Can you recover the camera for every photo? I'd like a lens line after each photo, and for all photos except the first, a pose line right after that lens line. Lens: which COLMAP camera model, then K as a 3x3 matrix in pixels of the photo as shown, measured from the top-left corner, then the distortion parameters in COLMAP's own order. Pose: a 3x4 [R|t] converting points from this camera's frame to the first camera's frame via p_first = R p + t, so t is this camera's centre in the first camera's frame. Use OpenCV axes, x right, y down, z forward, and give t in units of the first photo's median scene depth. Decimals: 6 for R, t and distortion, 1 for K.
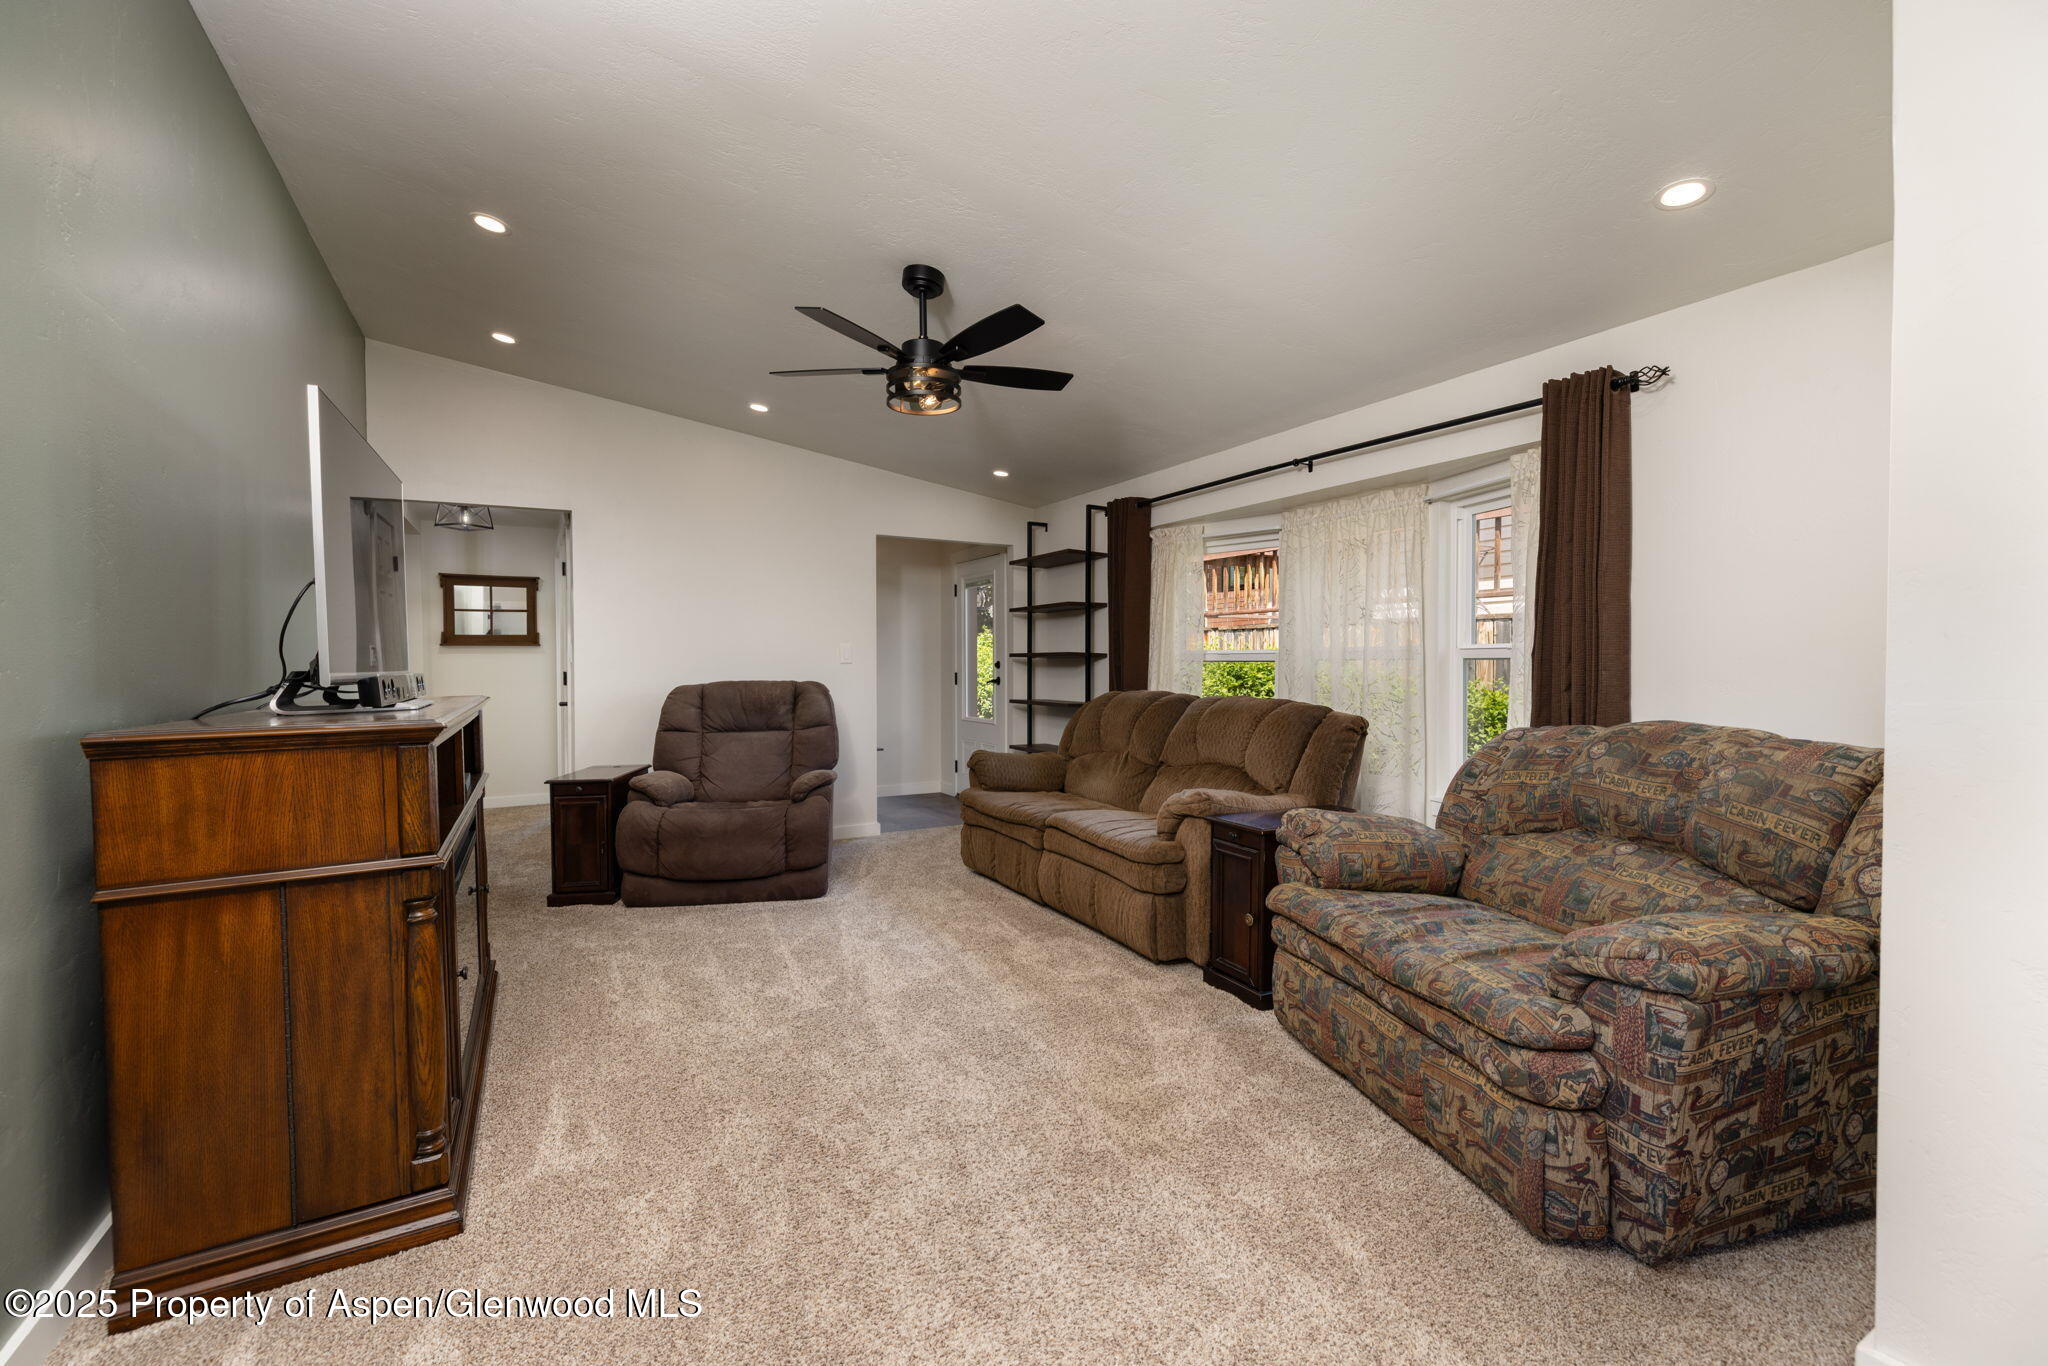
lens RADIAL K [[860.0, 0, 1020.9], [0, 860.0, 682.7], [0, 0, 1]] dist [-0.001373, 0.000847]
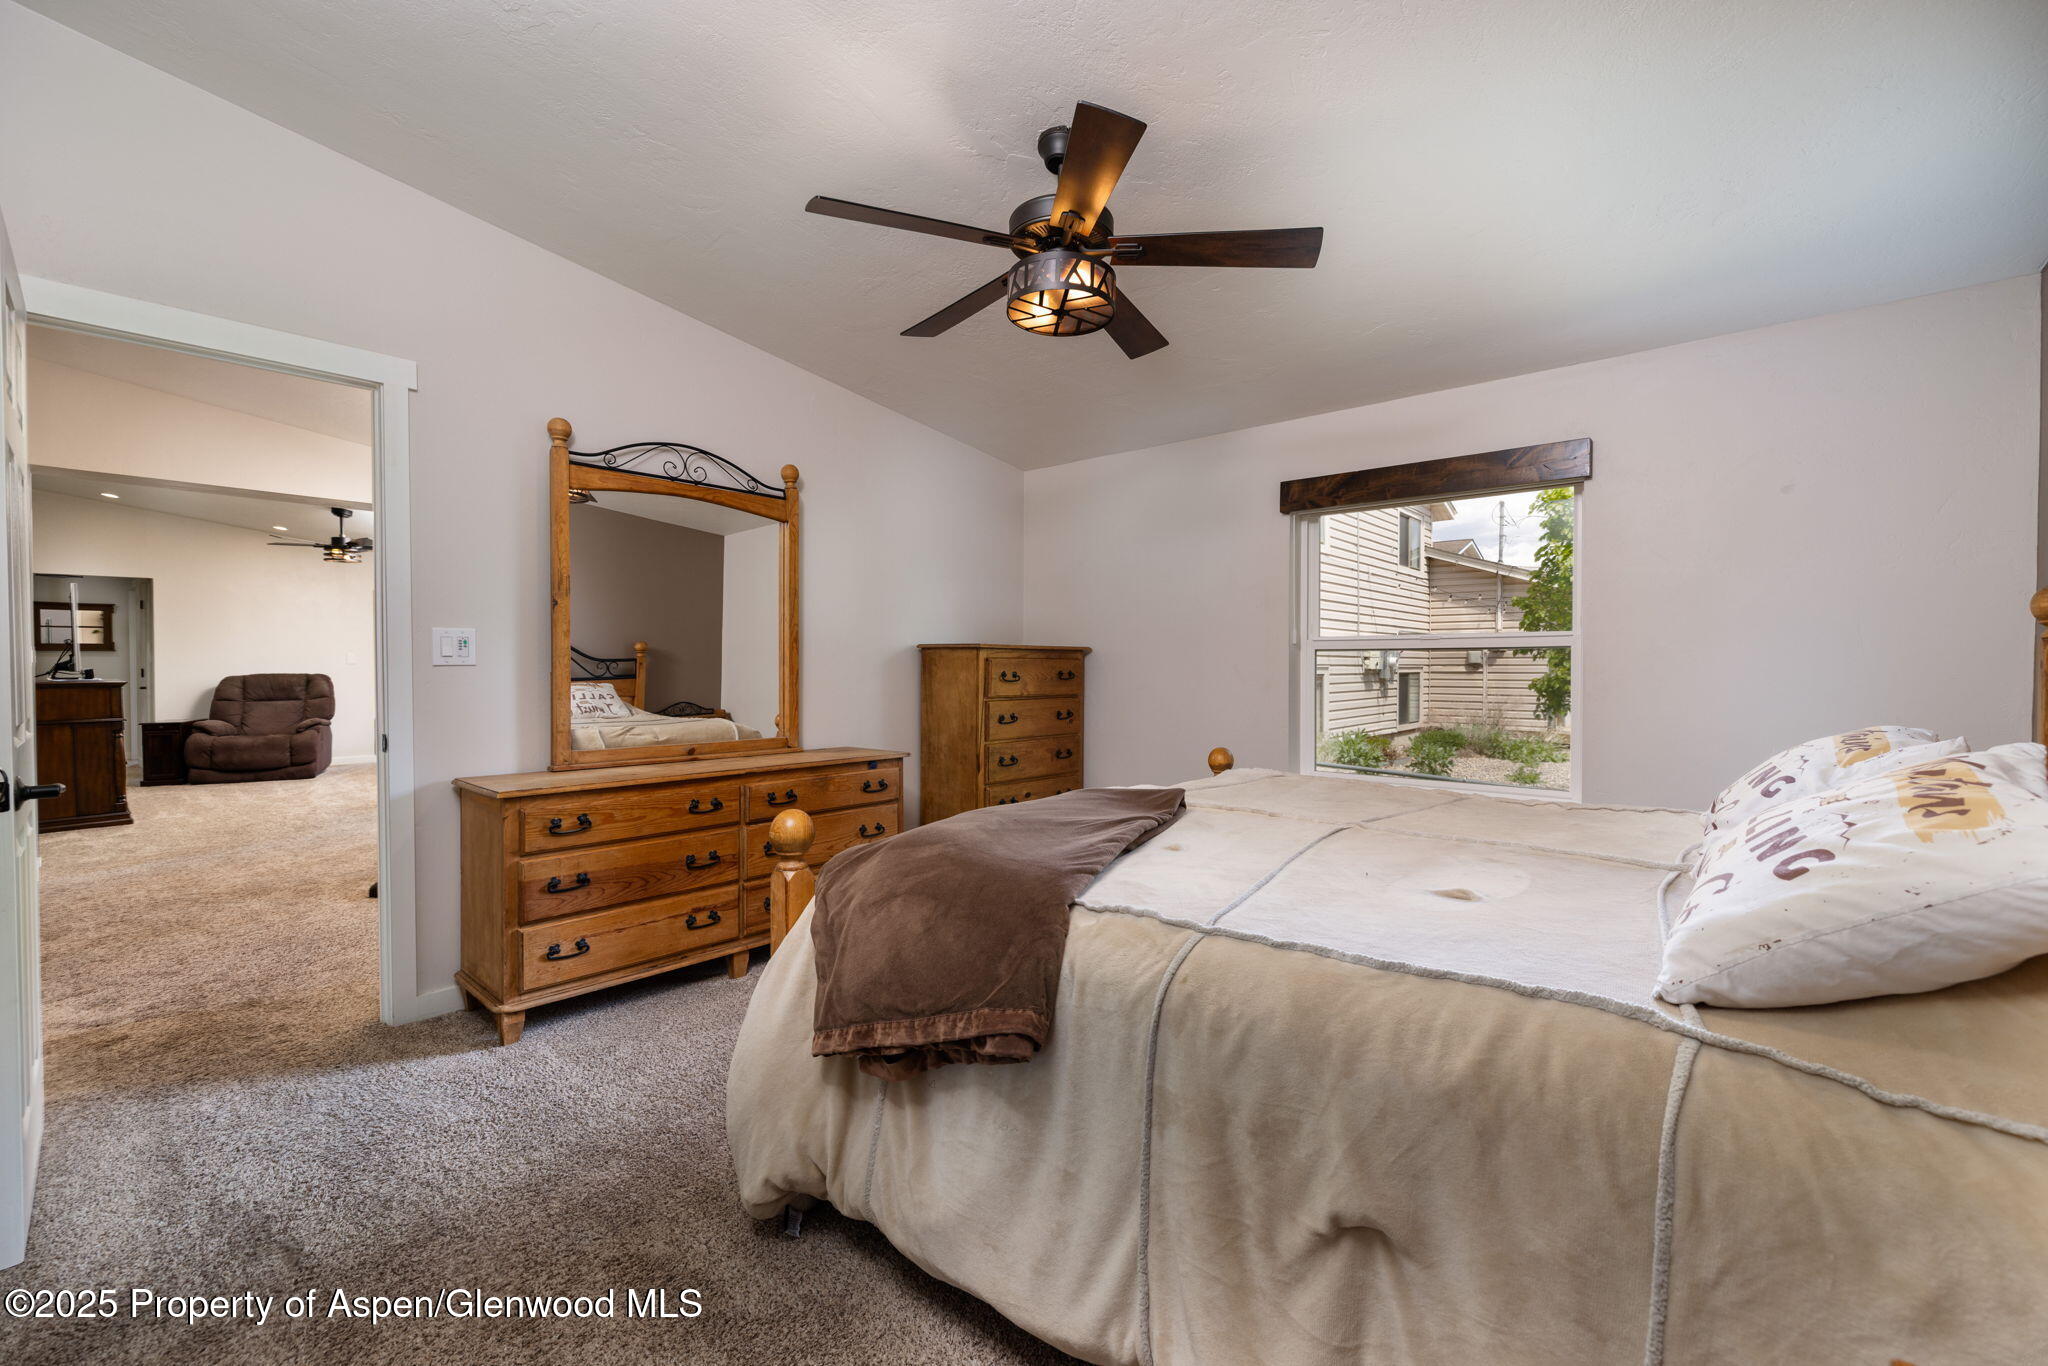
lens RADIAL K [[860.0, 0, 1032.0], [0, 860.0, 681.5], [0, 0, 1]] dist [-0.001373, 0.000847]
pose [[0.942008, -0.004418, 0.335562, 0.705371], [0.004928, 0.999988, -0.000668, 0.028935], [-0.335555, 0.002283, 0.942018, -1.525229]]
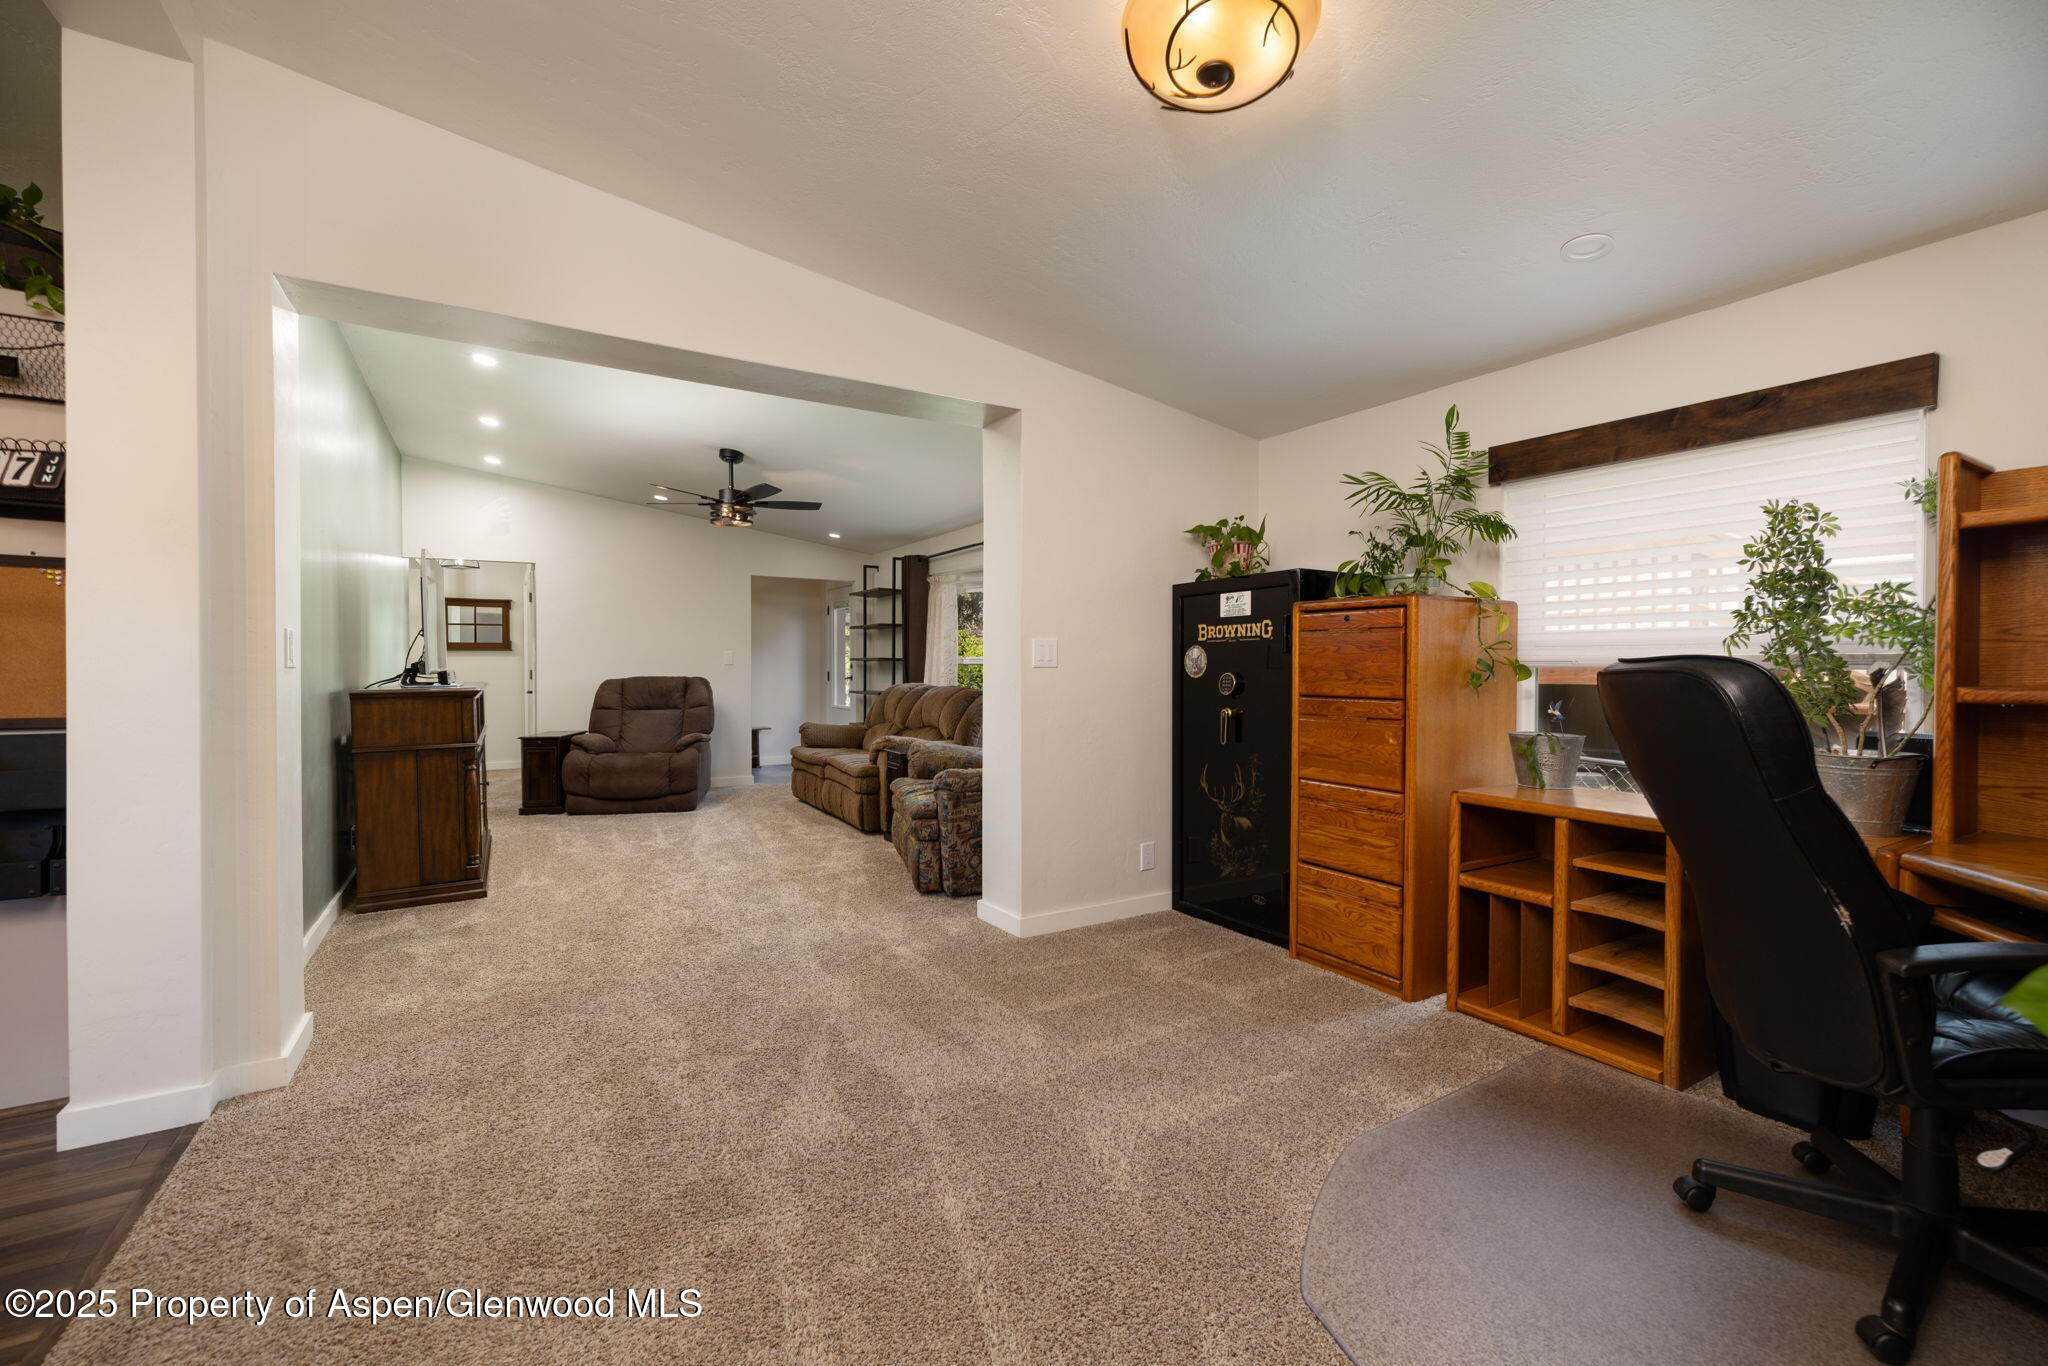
lens RADIAL K [[860.0, 0, 1018.6], [0, 860.0, 682.7], [0, 0, 1]] dist [-0.001373, 0.000847]
pose [[0.999641, 0.002439, 0.026673, 0.337253], [-0.002390, 0.999995, -0.001872, 0.012289], [-0.026677, 0.001807, 0.999642, -0.628999]]
